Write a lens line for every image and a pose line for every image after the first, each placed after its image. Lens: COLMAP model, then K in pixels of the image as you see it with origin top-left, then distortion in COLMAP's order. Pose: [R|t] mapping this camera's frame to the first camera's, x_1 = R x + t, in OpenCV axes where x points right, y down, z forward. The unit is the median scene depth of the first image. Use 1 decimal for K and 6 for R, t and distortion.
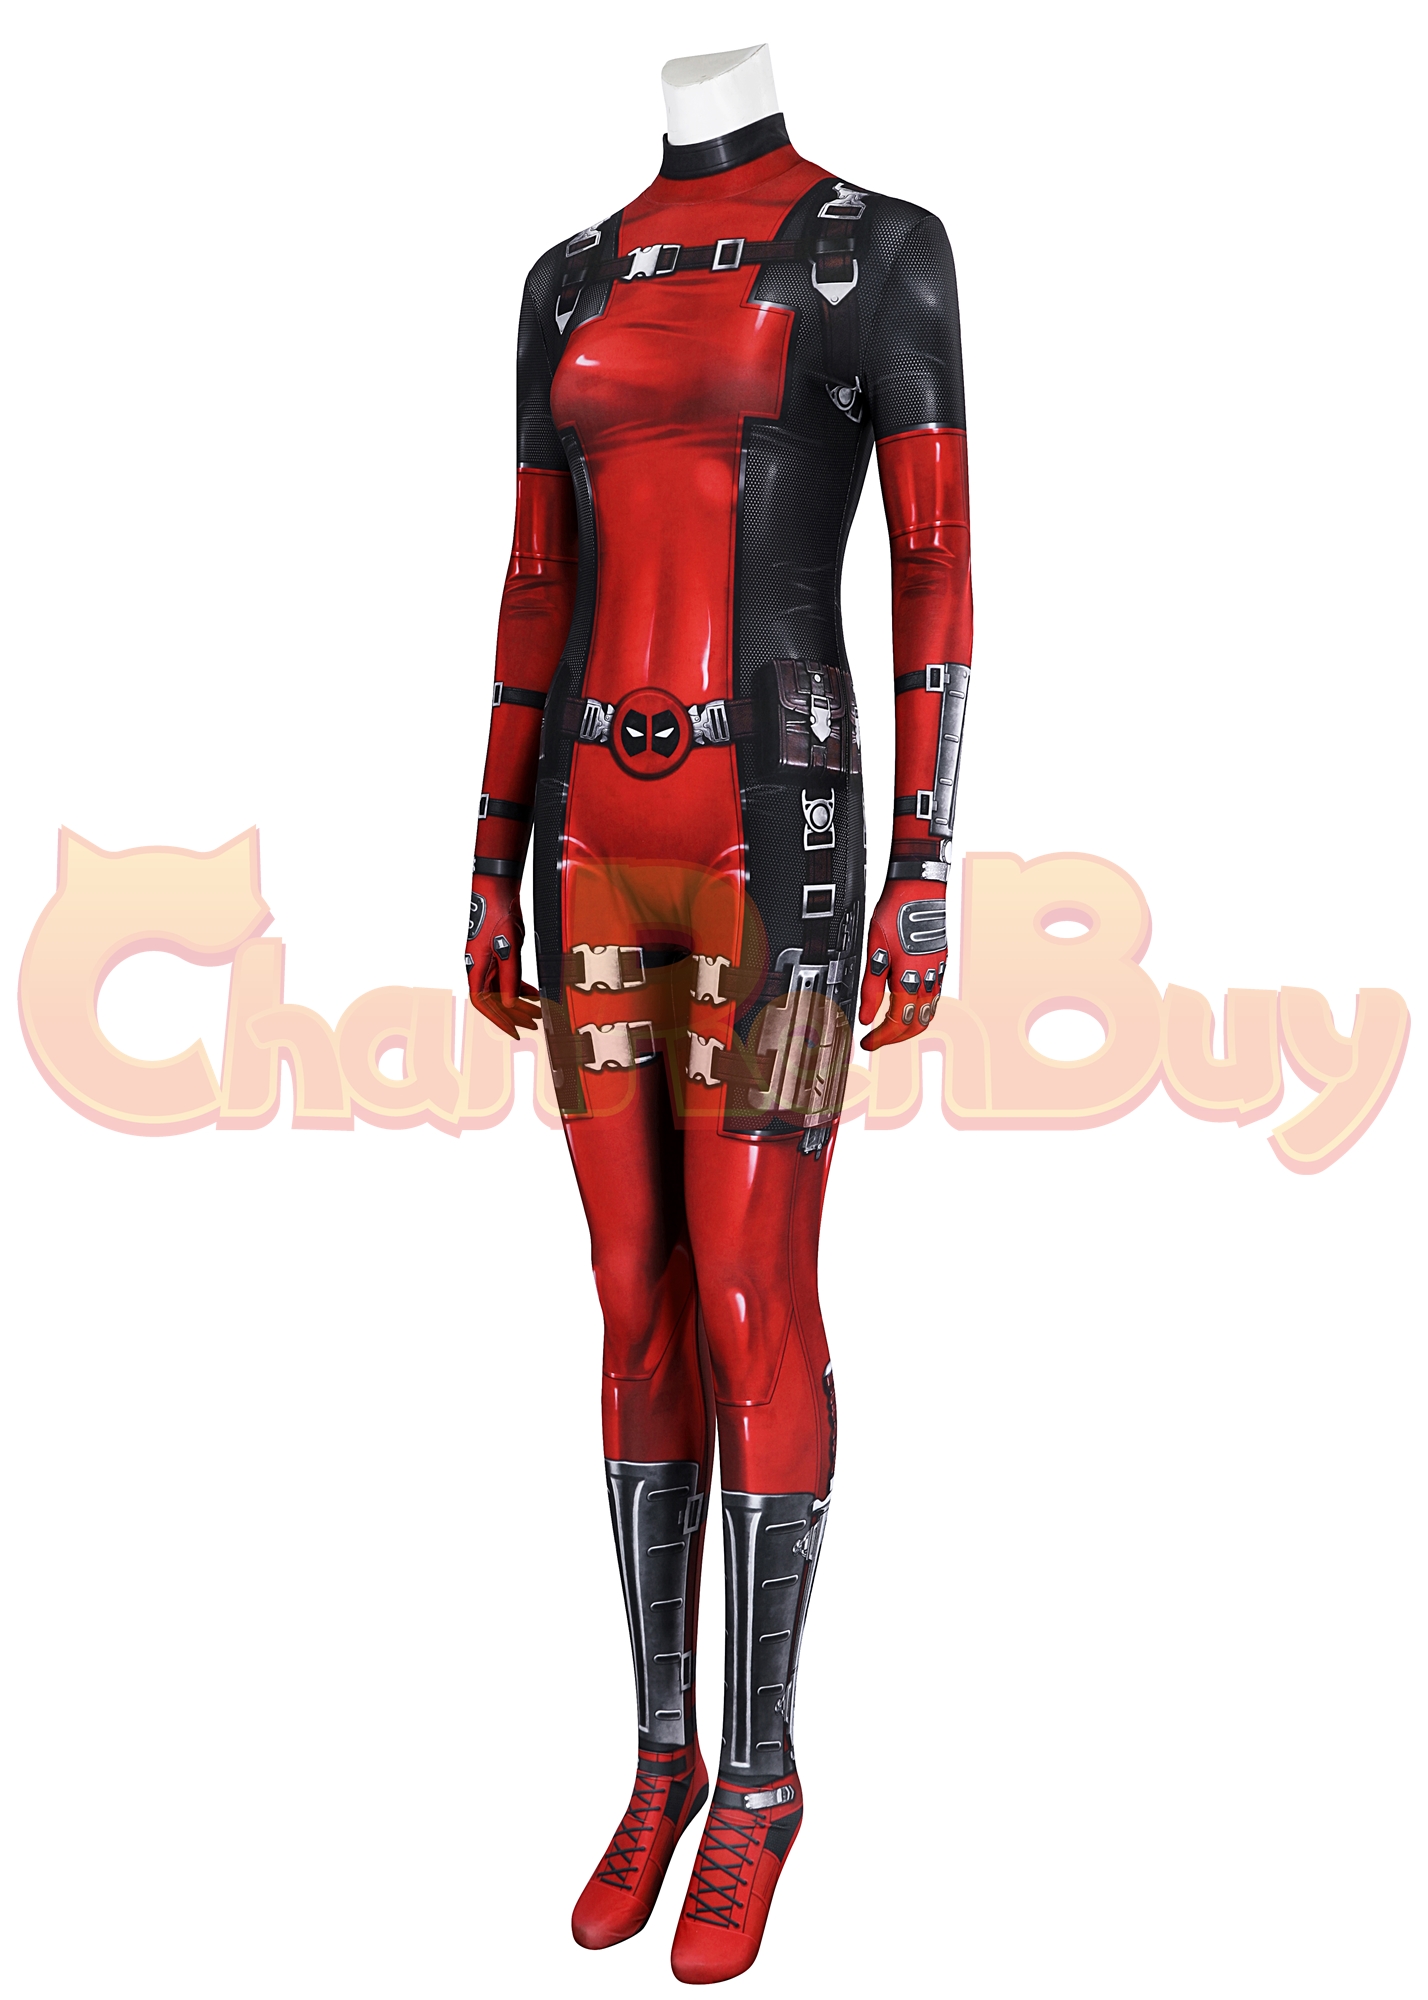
lens RADIAL K [[2320.3, 0, 680.1], [0, 2320.3, 996.2], [0, 0, 1]] dist [-0.010766, 0.005379]
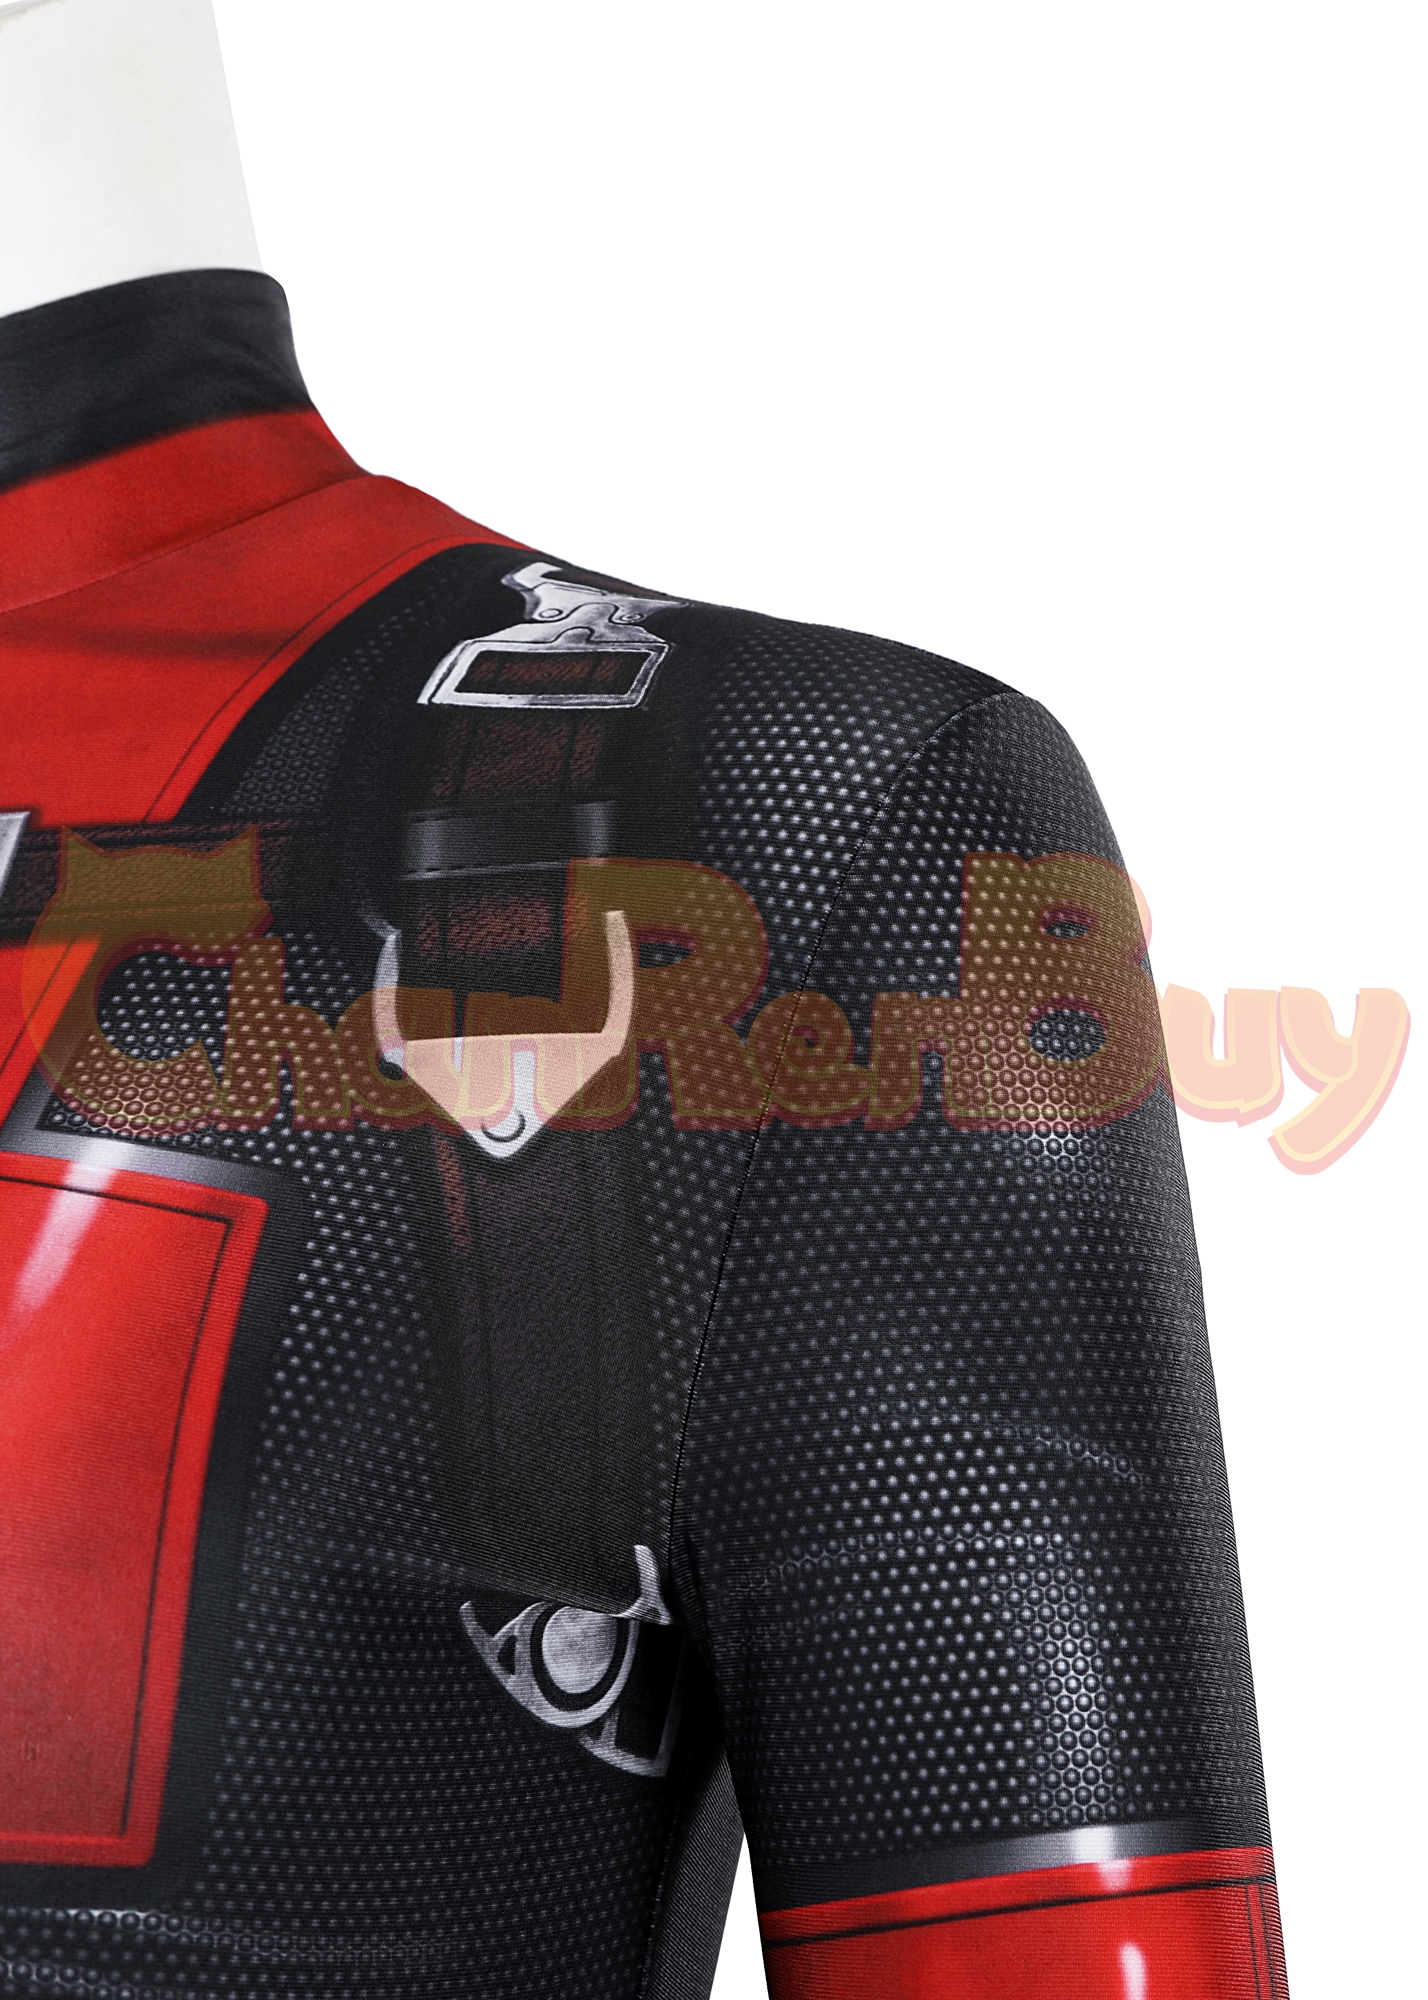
lens RADIAL K [[2949.7, 0, 714.0], [0, 2949.7, 1000.0], [0, 0, 1]] dist [-0.014765, -0.009516]
pose [[0.996377, -0.003365, 0.084974, 0.062864], [0.028514, 0.954595, -0.296537, -0.240088], [-0.080118, 0.297886, 0.951233, 0.774119]]
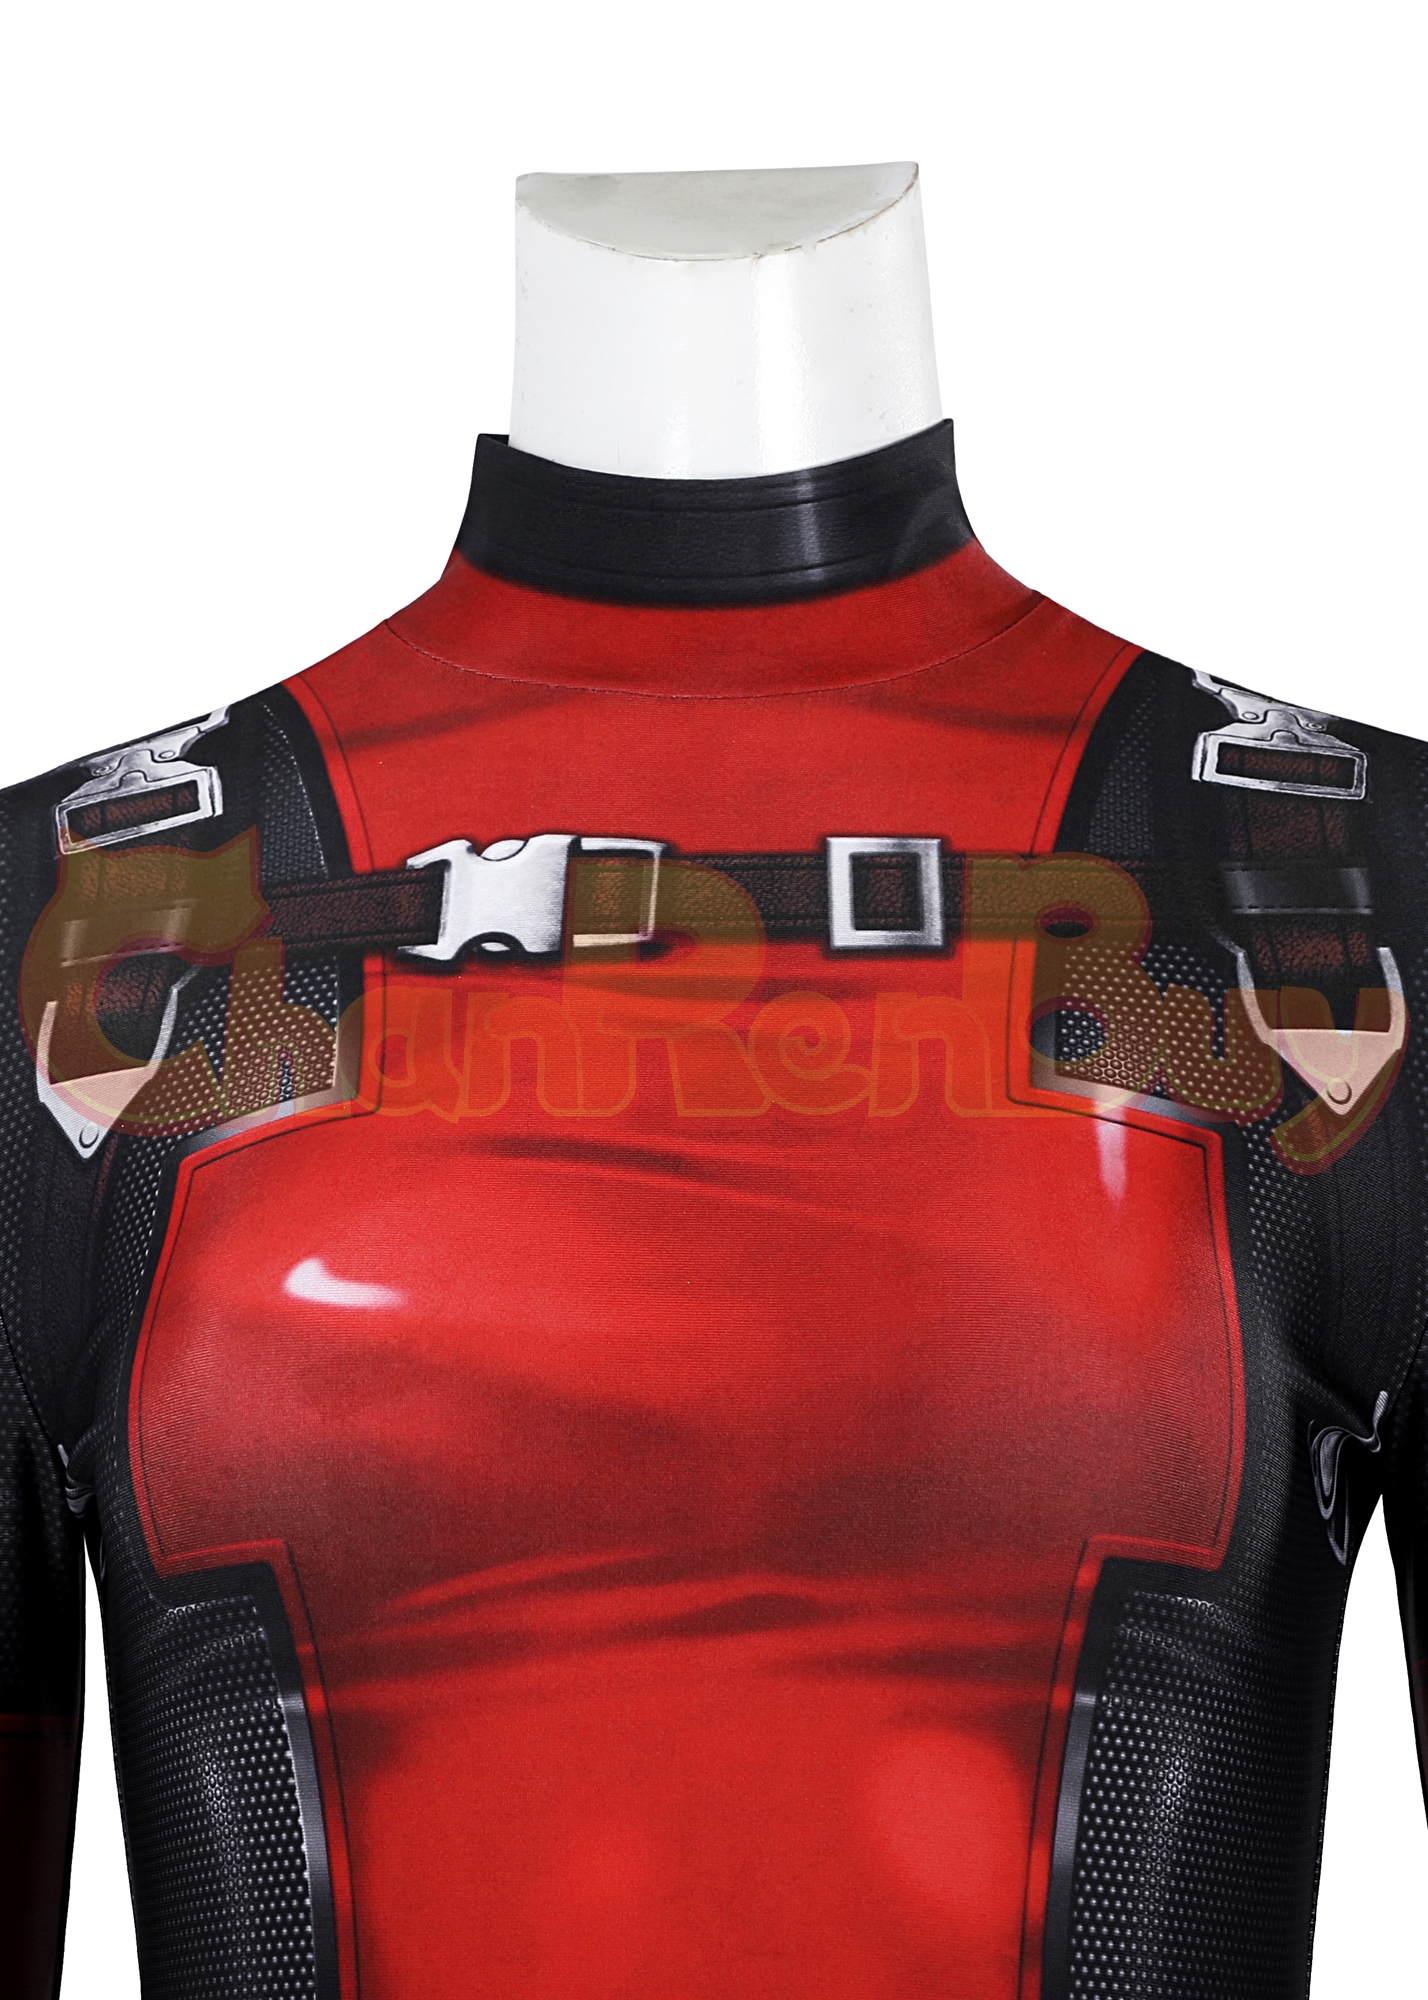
lens RADIAL K [[4149.7, 0, 714.0], [0, 4149.7, 1000.0], [0, 0, 1]] dist [0.101246, 0.221722]
pose [[0.909453, 0.062212, 0.411126, -0.180554], [0.060048, 0.958729, -0.277907, -0.185918], [-0.411448, 0.277430, 0.868184, 0.623503]]
